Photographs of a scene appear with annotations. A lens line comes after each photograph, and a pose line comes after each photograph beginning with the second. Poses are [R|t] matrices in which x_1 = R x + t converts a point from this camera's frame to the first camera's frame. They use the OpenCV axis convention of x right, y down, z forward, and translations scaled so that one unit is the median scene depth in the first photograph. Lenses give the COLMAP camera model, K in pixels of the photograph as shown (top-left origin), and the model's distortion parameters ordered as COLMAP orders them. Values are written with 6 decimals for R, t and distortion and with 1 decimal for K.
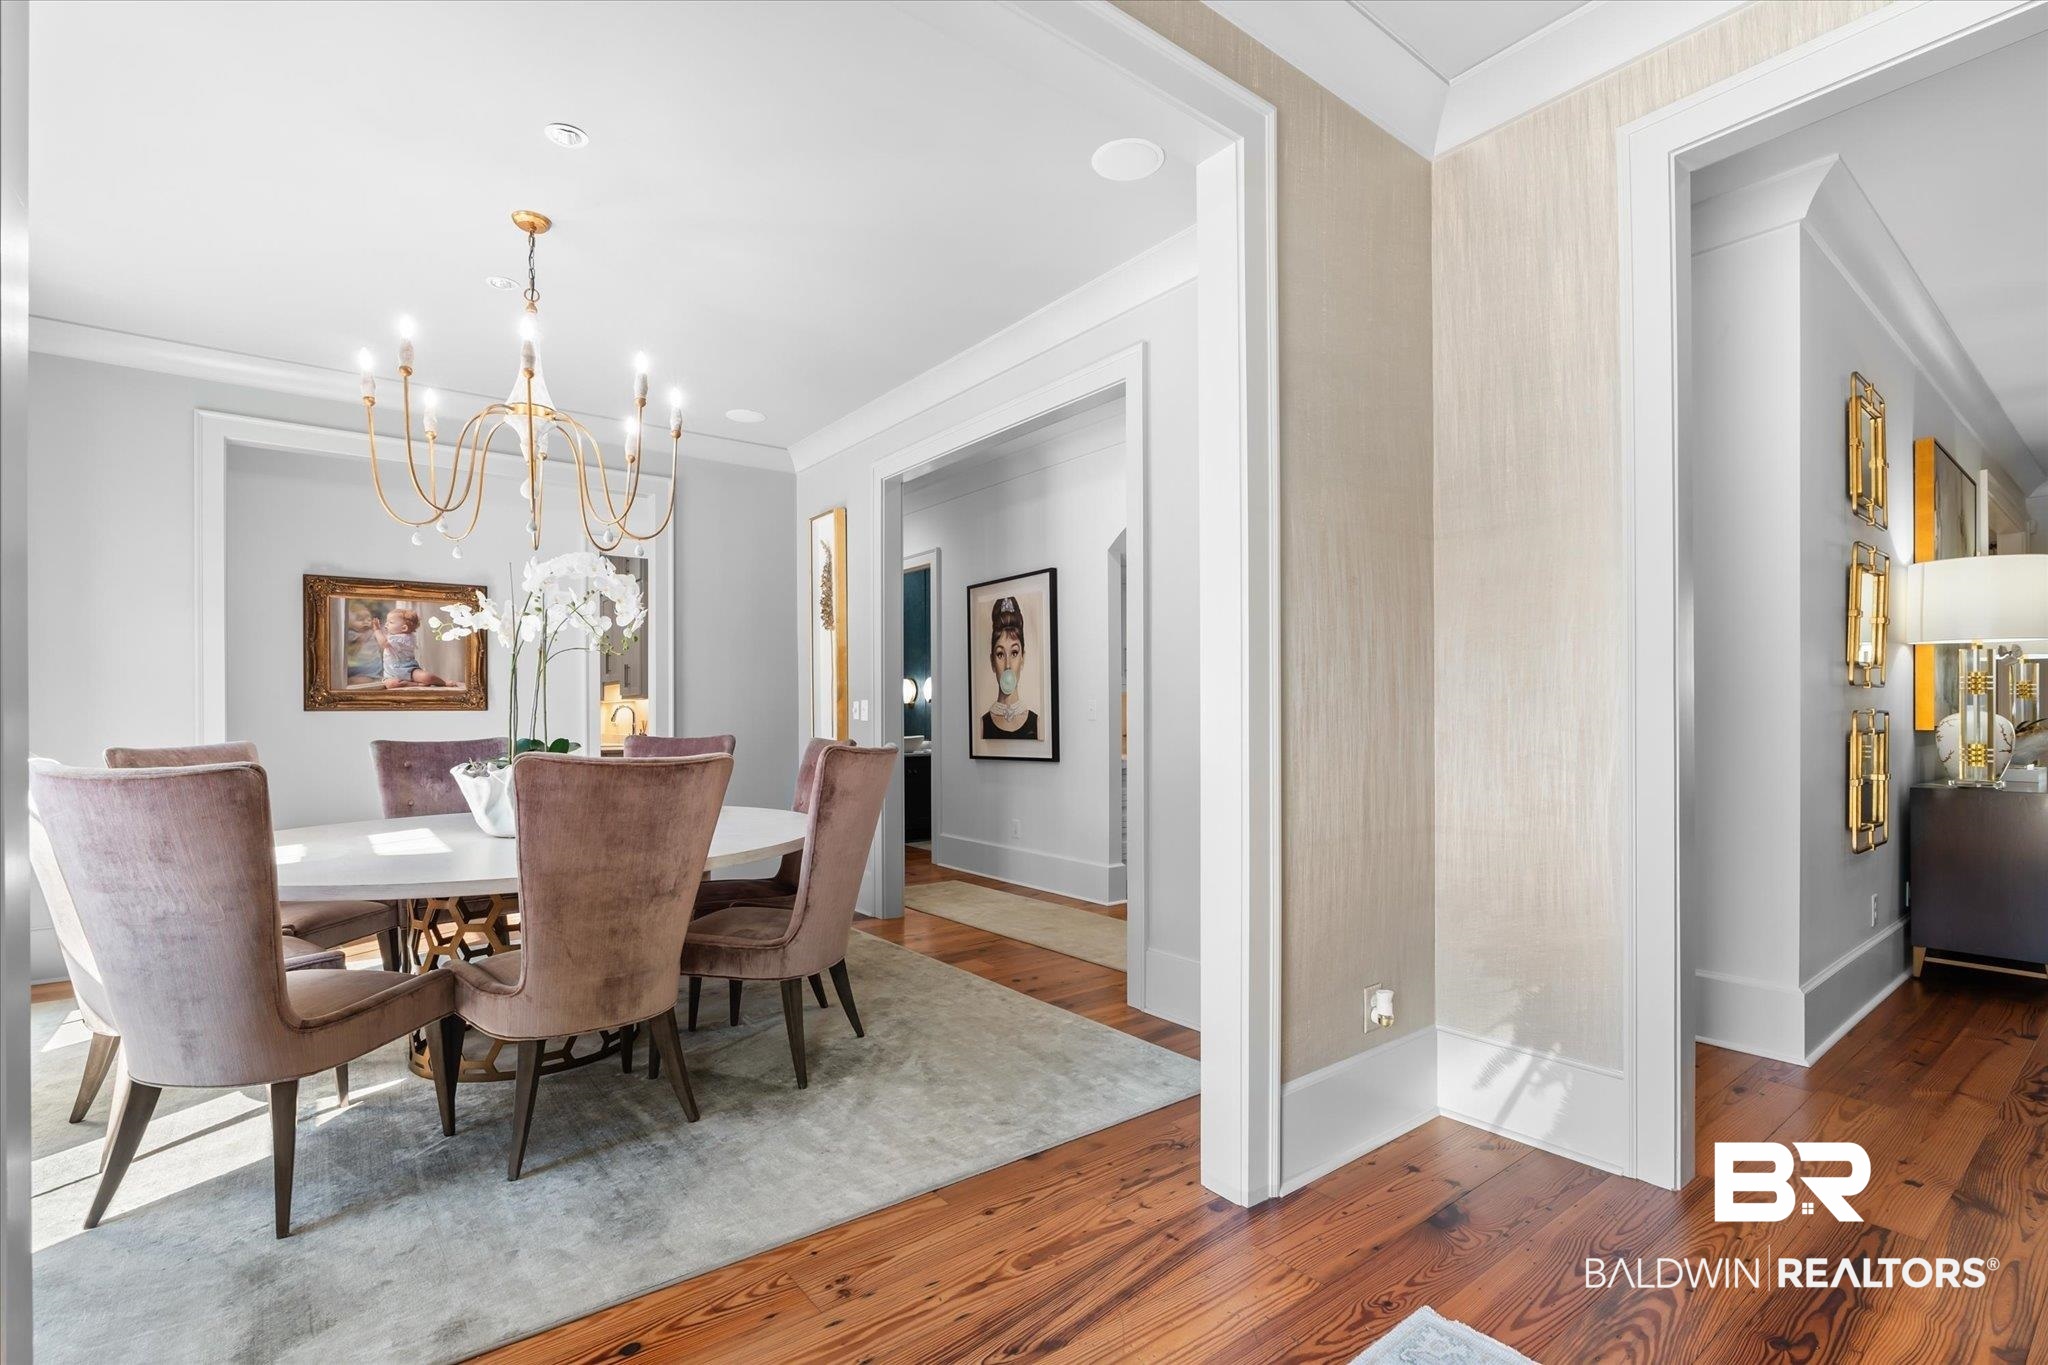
lens RADIAL K [[926.1, 0, 1009.0], [0, 926.1, 693.6], [0, 0, 1]] dist [-0.000573, 0.000005]
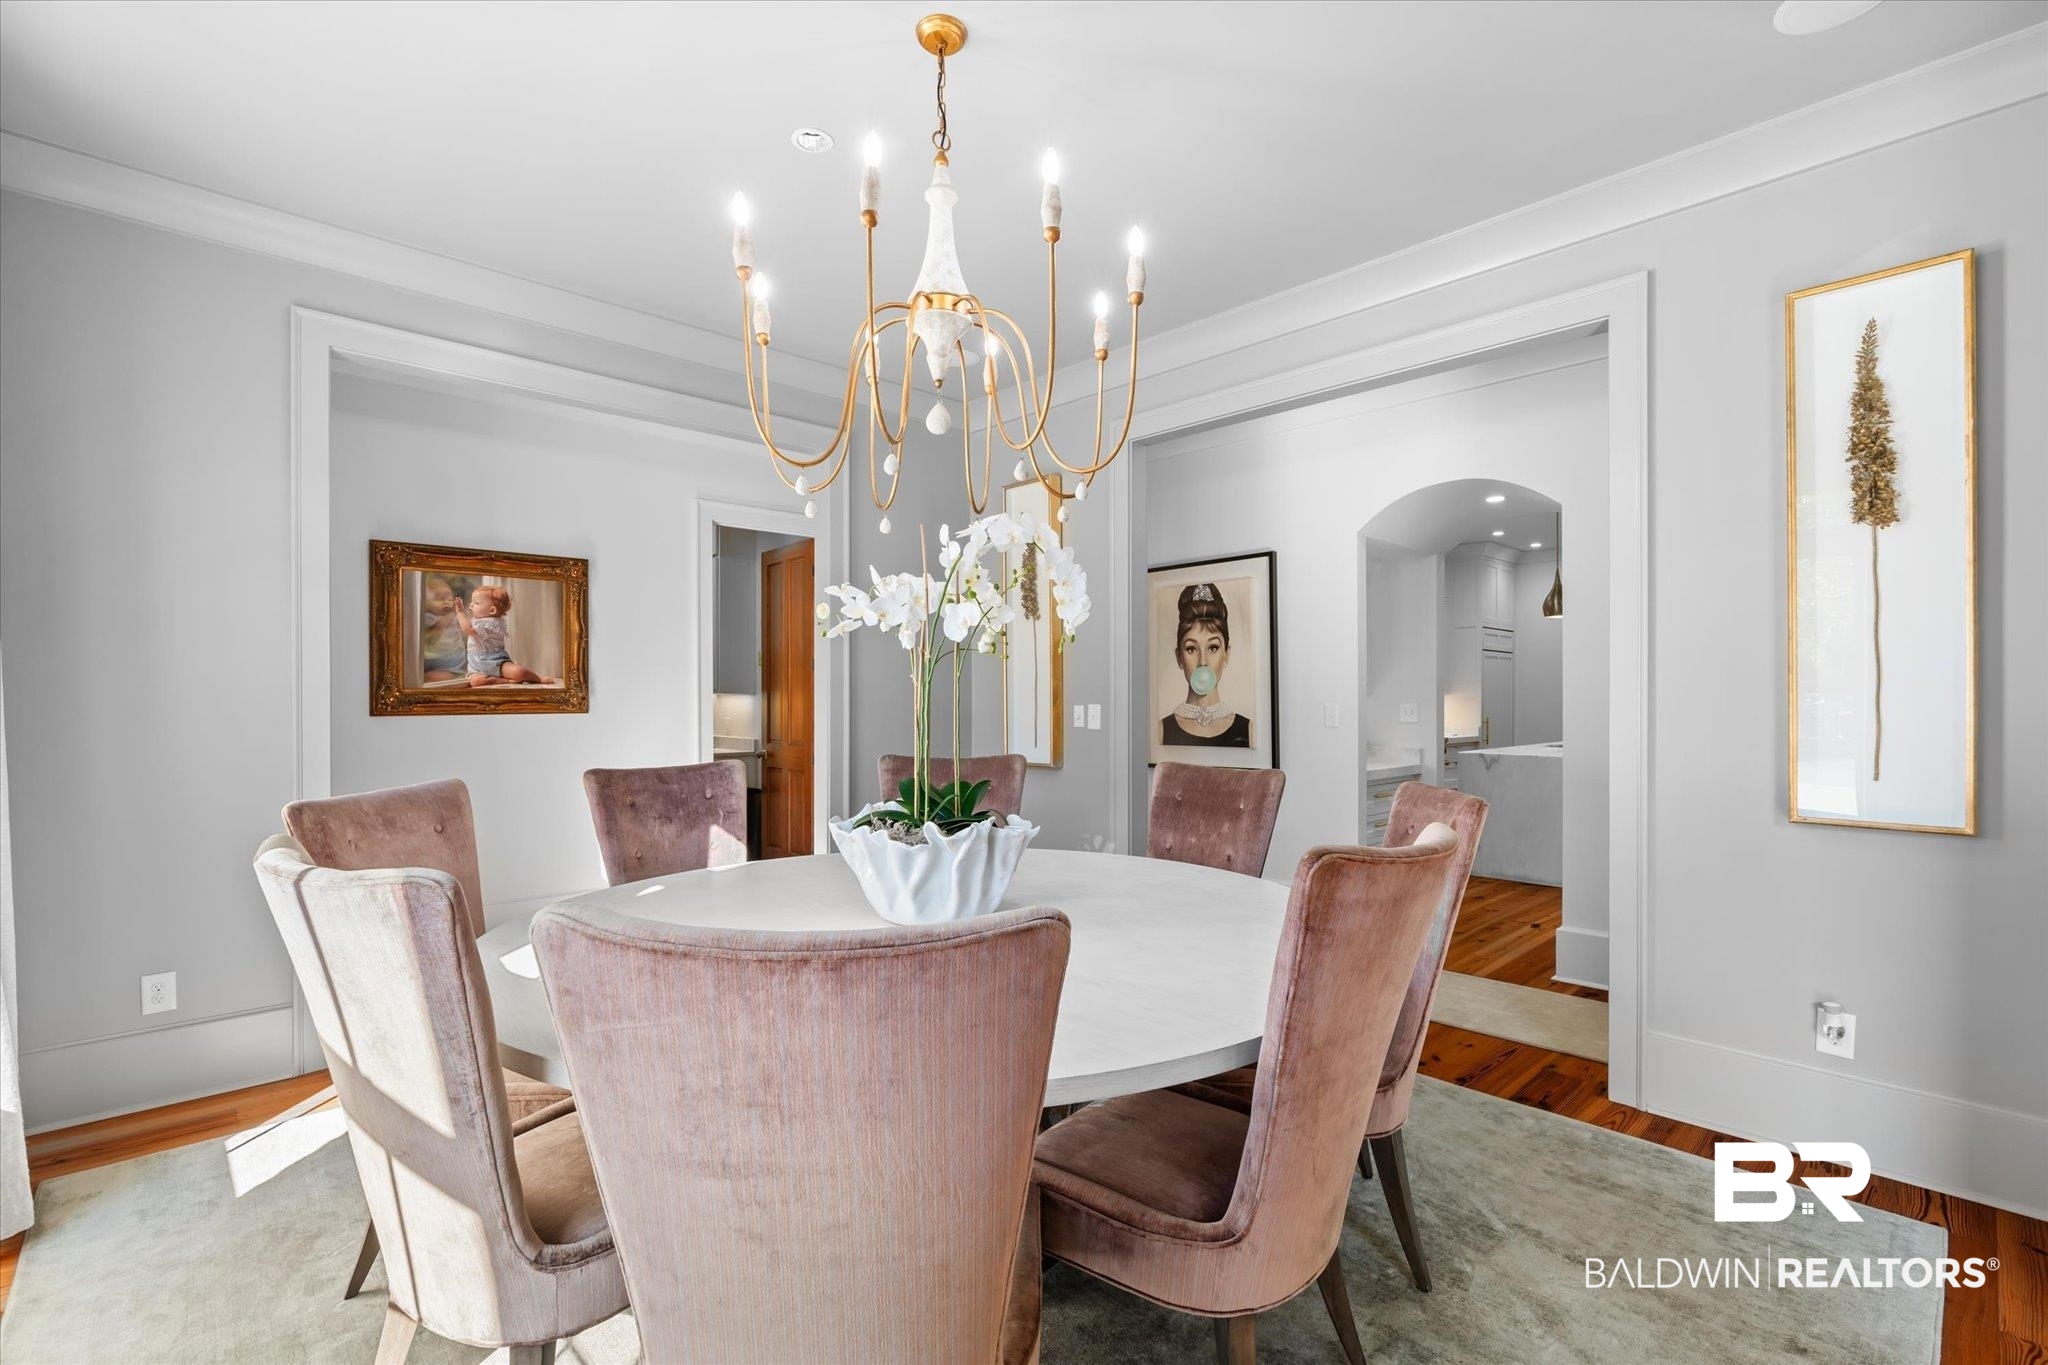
lens RADIAL K [[919.6, 0, 1024.0], [0, 919.6, 682.5], [0, 0, 1]] dist [0.001217, 0.000800]
pose [[0.994164, 0.004979, 0.107762, -0.282055], [-0.005538, 0.999973, 0.004891, -0.015159], [-0.107735, -0.005460, 0.994165, 0.164014]]
